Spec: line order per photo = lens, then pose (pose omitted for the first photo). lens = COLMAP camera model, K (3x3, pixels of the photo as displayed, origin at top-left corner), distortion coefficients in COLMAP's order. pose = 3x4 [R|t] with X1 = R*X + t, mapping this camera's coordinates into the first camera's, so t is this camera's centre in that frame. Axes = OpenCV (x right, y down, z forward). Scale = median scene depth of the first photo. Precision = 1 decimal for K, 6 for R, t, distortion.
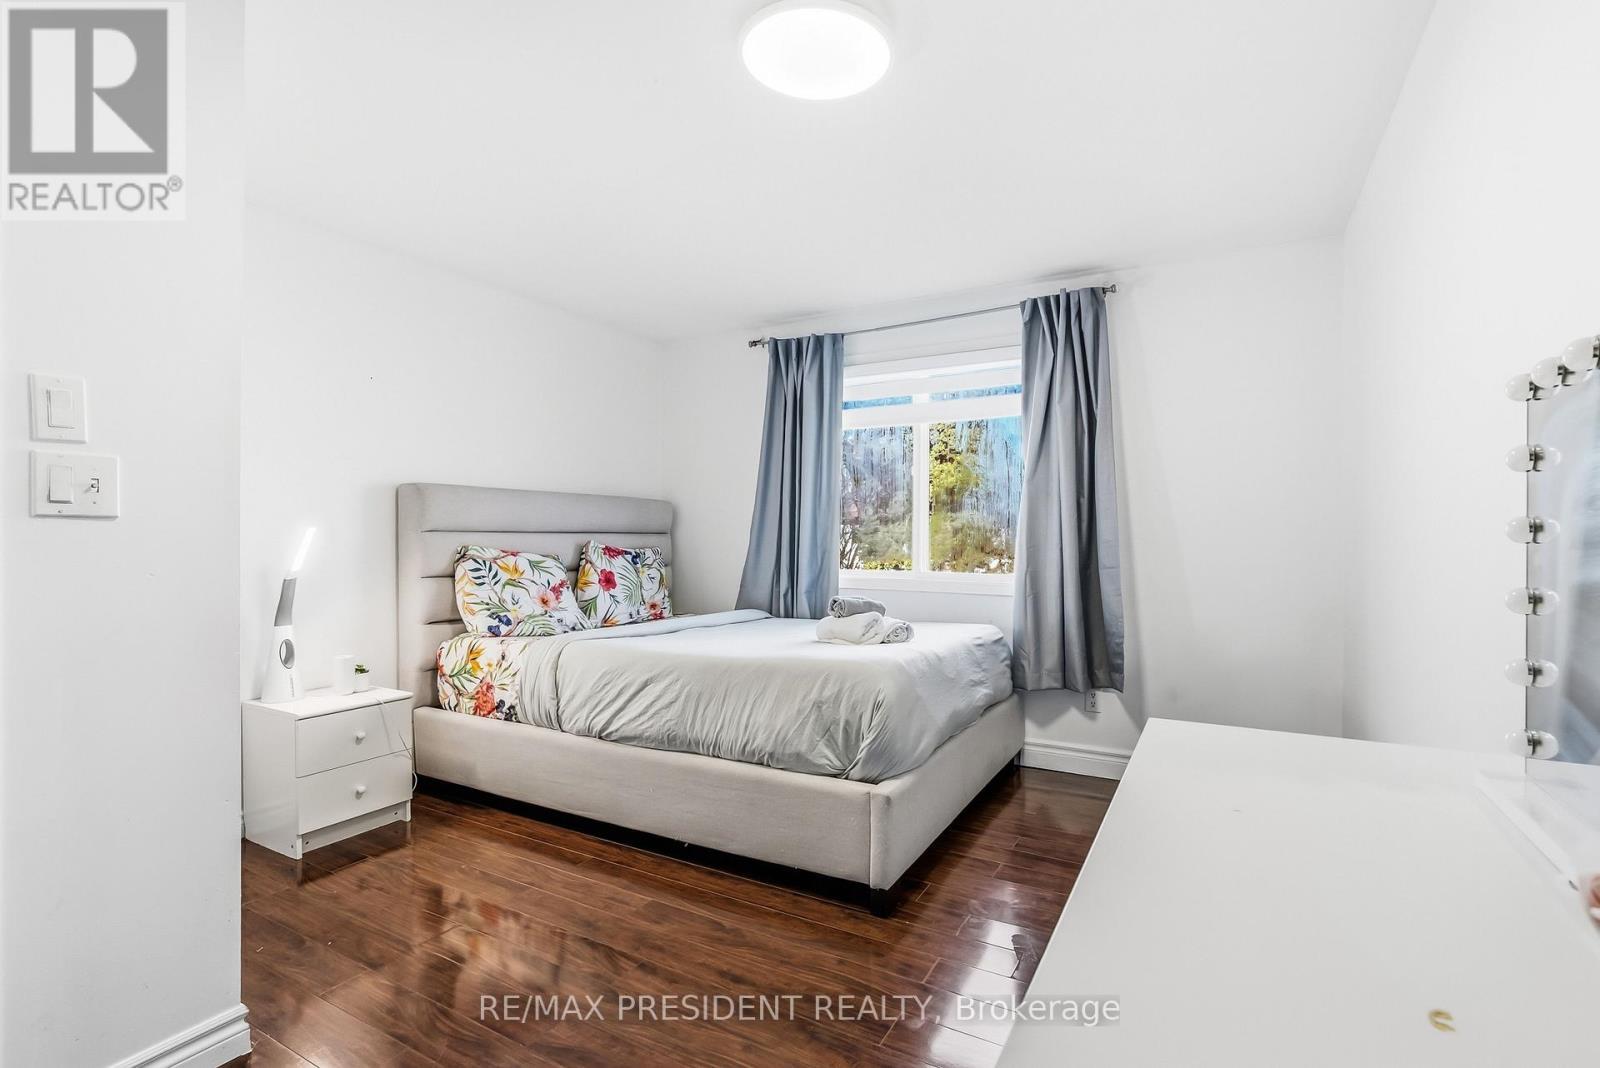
lens RADIAL K [[759.1, 0, 795.3], [0, 759.1, 528.7], [0, 0, 1]] dist [-0.004212, 0.000857]
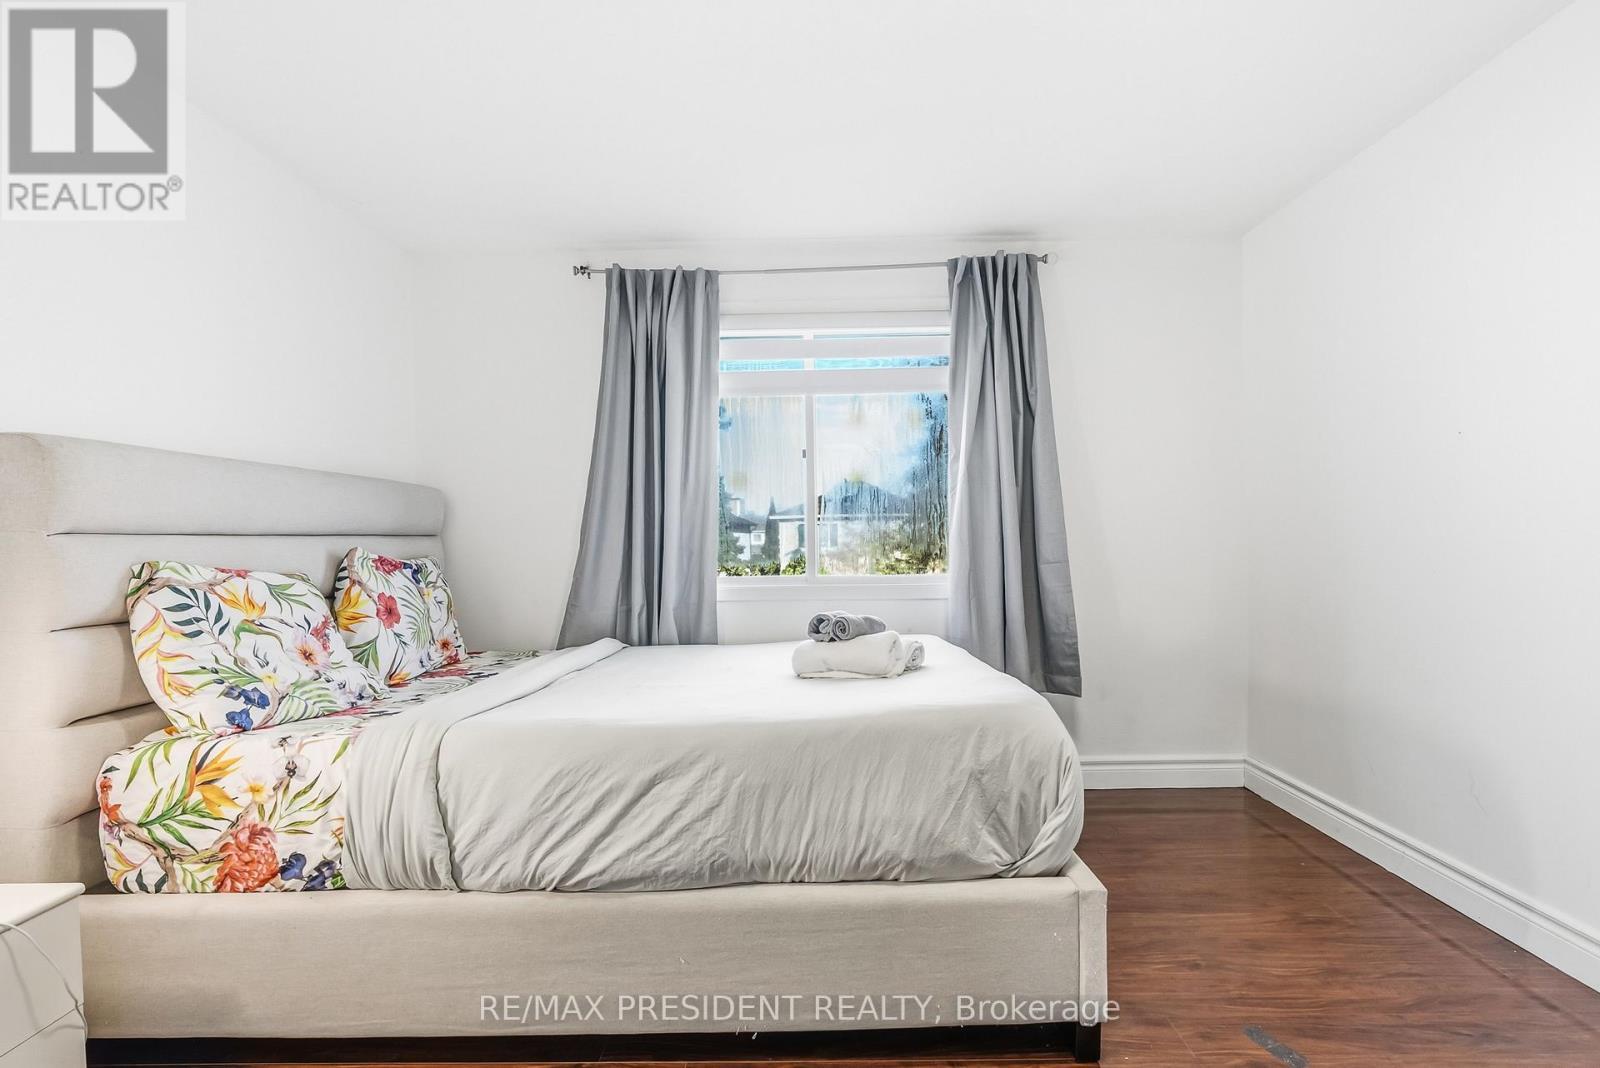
lens RADIAL K [[775.6, 0, 808.4], [0, 775.6, 536.1], [0, 0, 1]] dist [-0.000180, -0.000322]
pose [[0.872189, -0.016882, 0.488877, -0.306446], [0.013346, 0.999854, 0.010716, 0.005483], [-0.488987, -0.002822, 0.872287, 0.329162]]
